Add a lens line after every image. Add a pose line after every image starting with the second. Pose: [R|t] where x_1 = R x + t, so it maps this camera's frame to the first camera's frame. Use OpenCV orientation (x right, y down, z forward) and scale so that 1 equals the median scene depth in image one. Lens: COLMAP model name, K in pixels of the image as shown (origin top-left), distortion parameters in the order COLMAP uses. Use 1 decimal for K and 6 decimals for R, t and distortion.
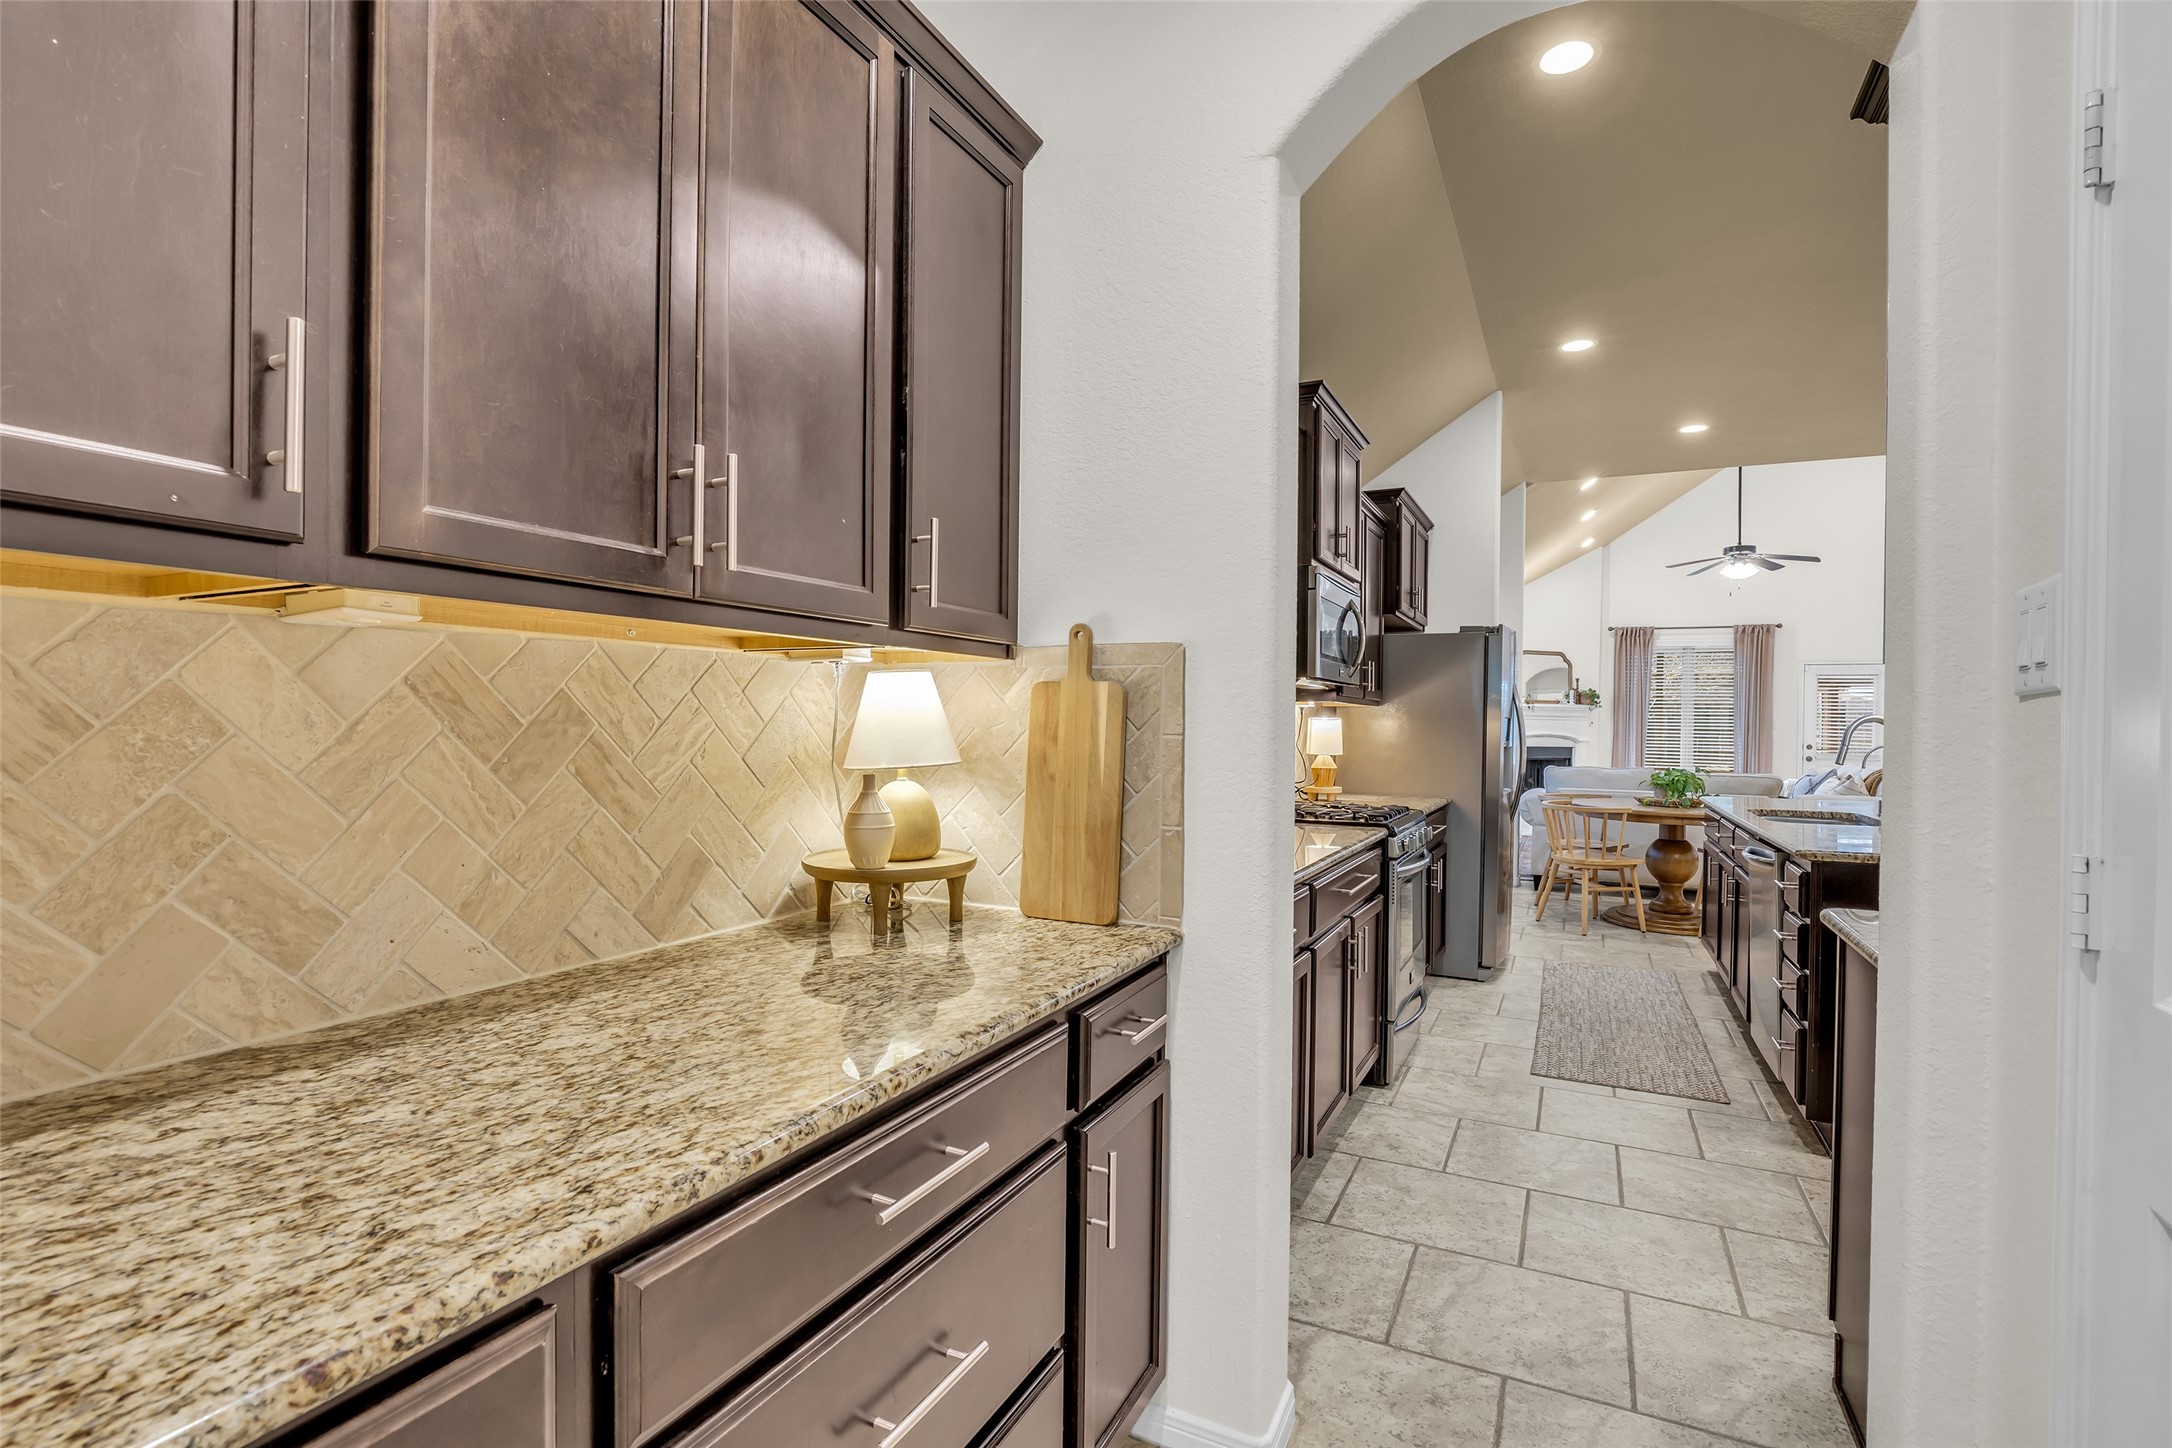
lens RADIAL K [[1002.5, 0, 1078.3], [0, 1002.5, 717.6], [0, 0, 1]] dist [-0.016248, 0.004419]
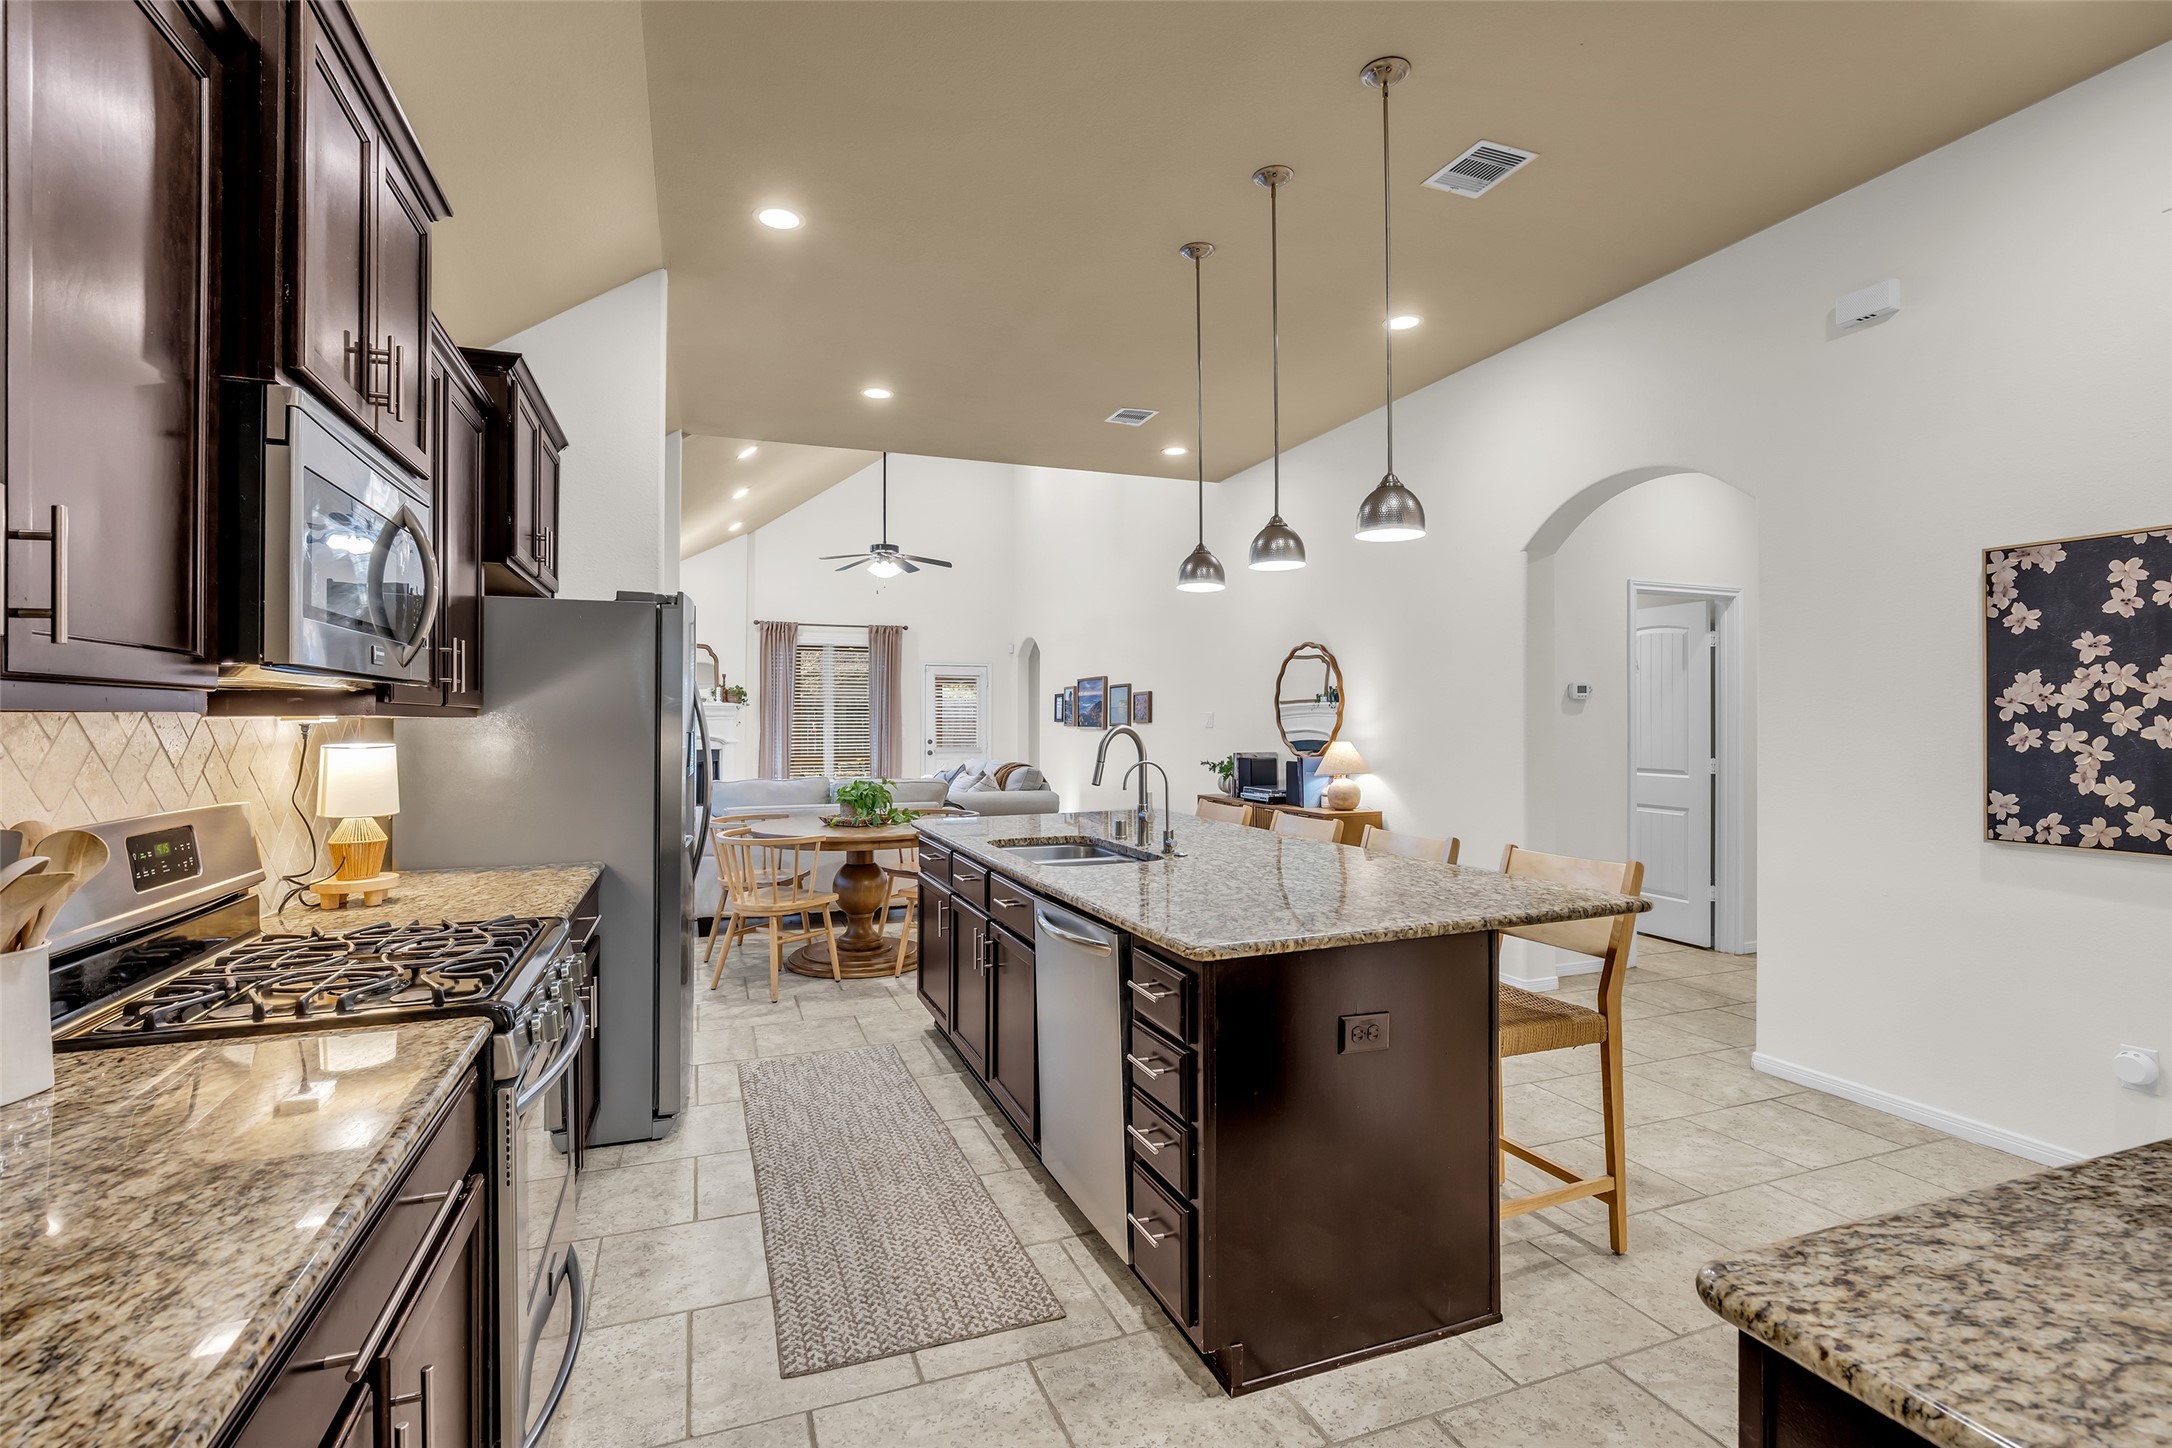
lens RADIAL K [[1002.5, 0, 1113.4], [0, 1002.5, 697.7], [0, 0, 1]] dist [-0.016248, 0.004419]
pose [[0.653410, 0.001277, 0.757003, 0.103203], [0.009059, 0.999914, -0.009506, -0.013876], [-0.756950, 0.013069, 0.653342, 0.334691]]
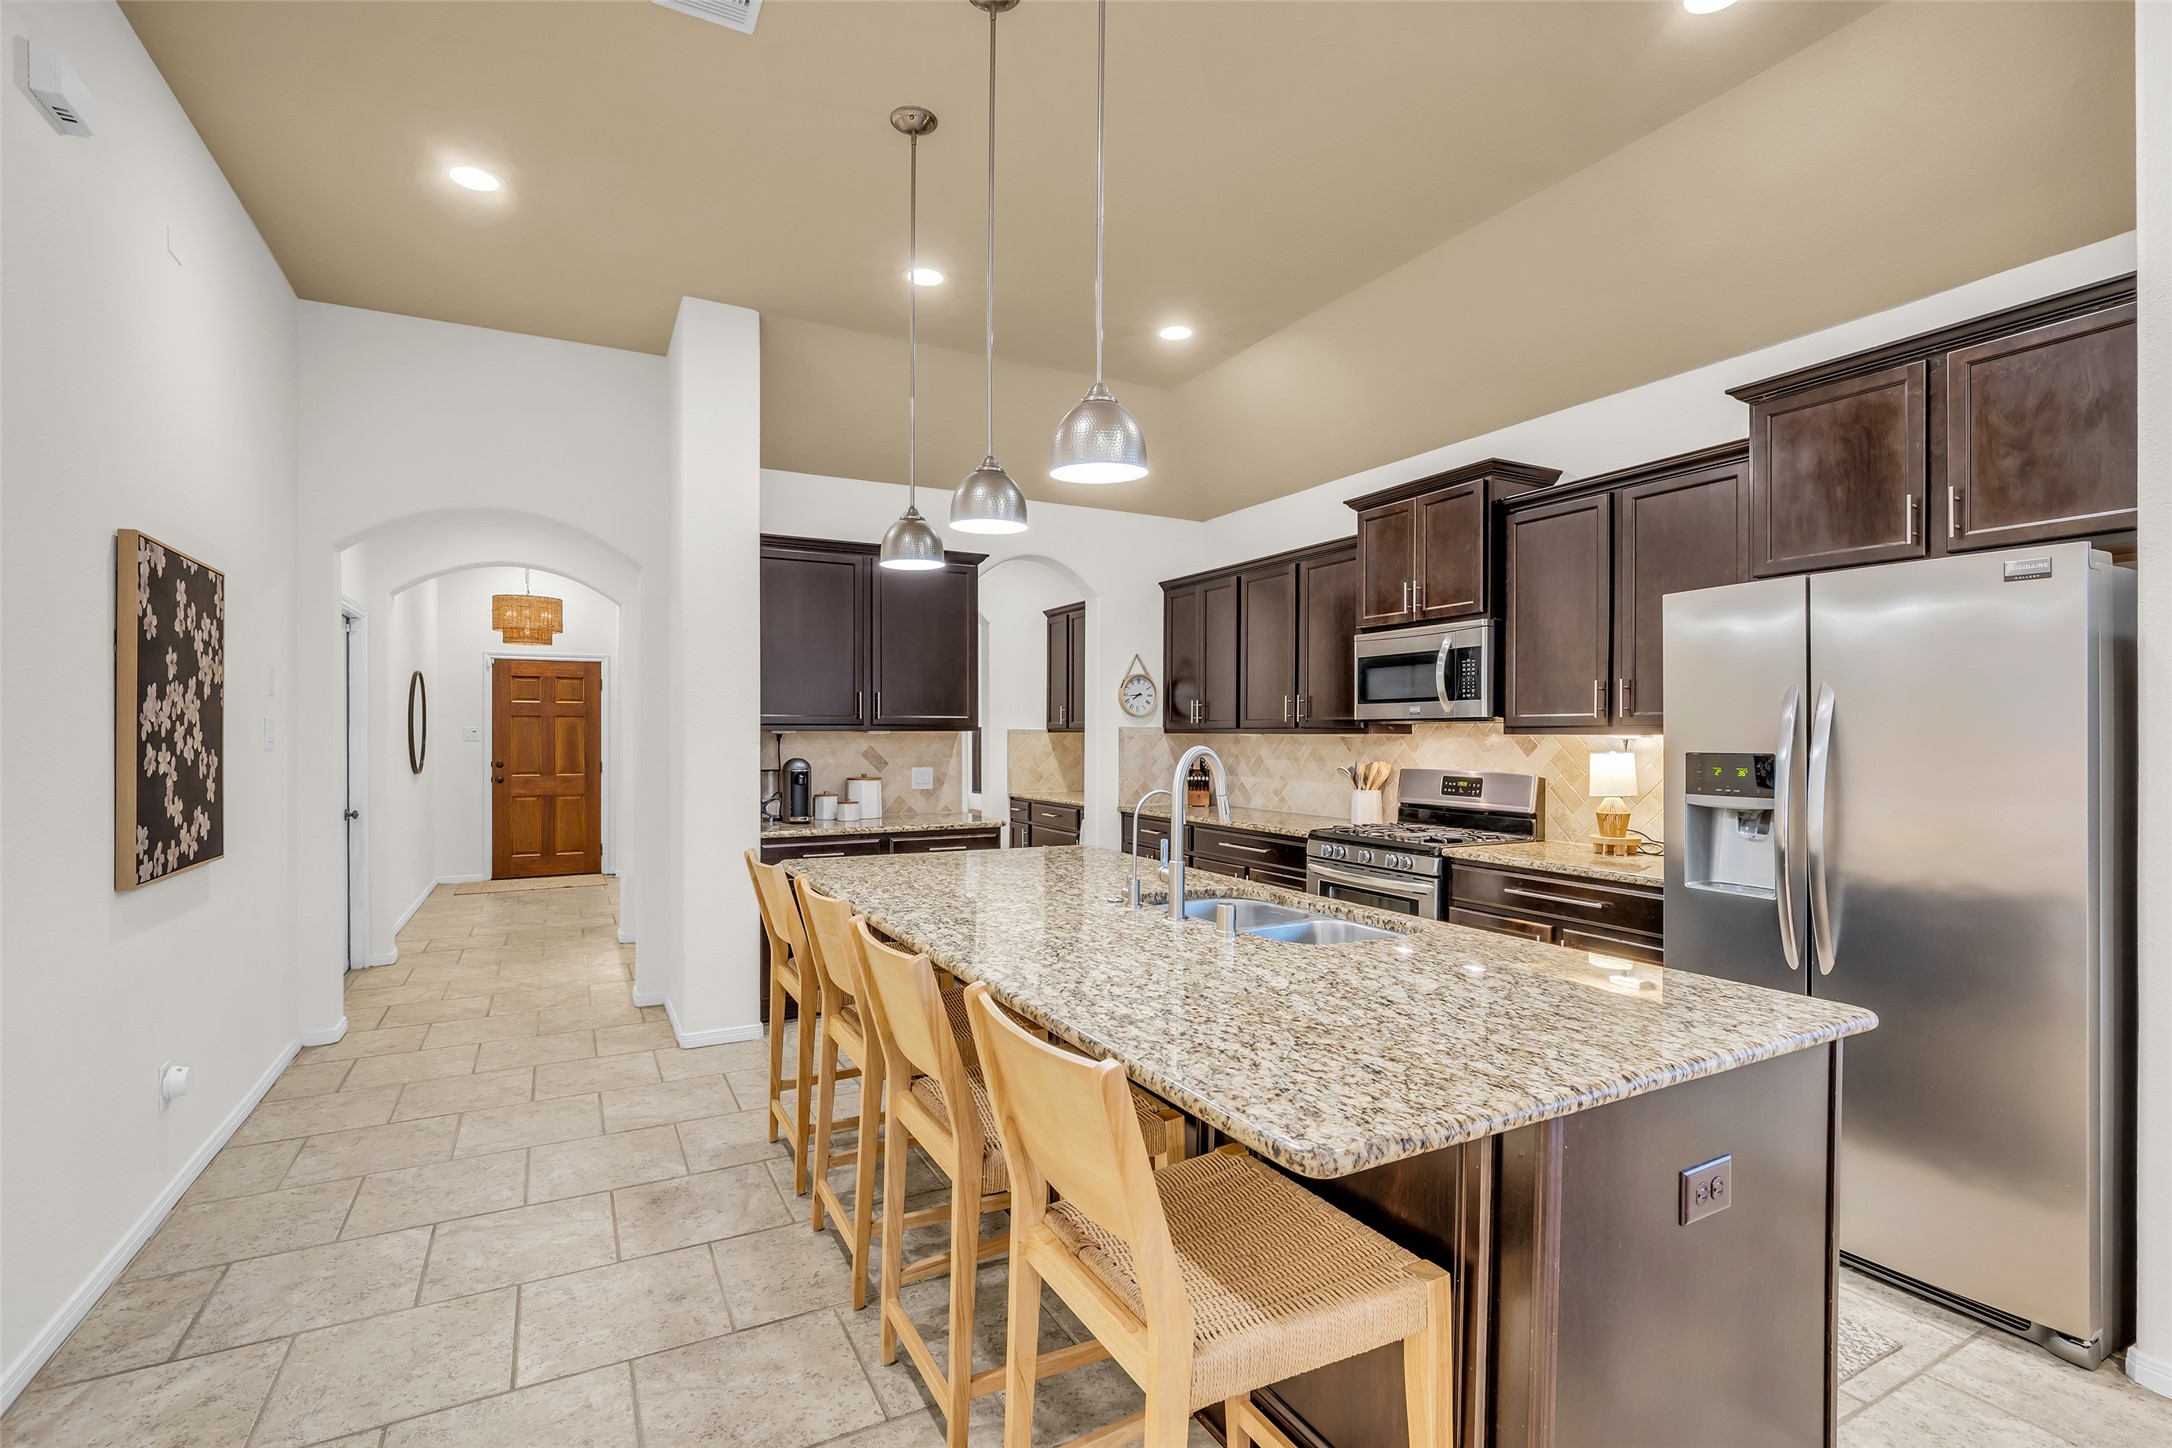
lens RADIAL K [[1002.5, 0, 1071.1], [0, 1002.5, 737.1], [0, 0, 1]] dist [-0.016248, 0.004419]
pose [[-0.583906, -0.010942, -0.811748, 1.098117], [-0.005343, 0.999939, -0.009635, -0.001739], [0.811804, -0.001288, -0.583929, 1.040636]]
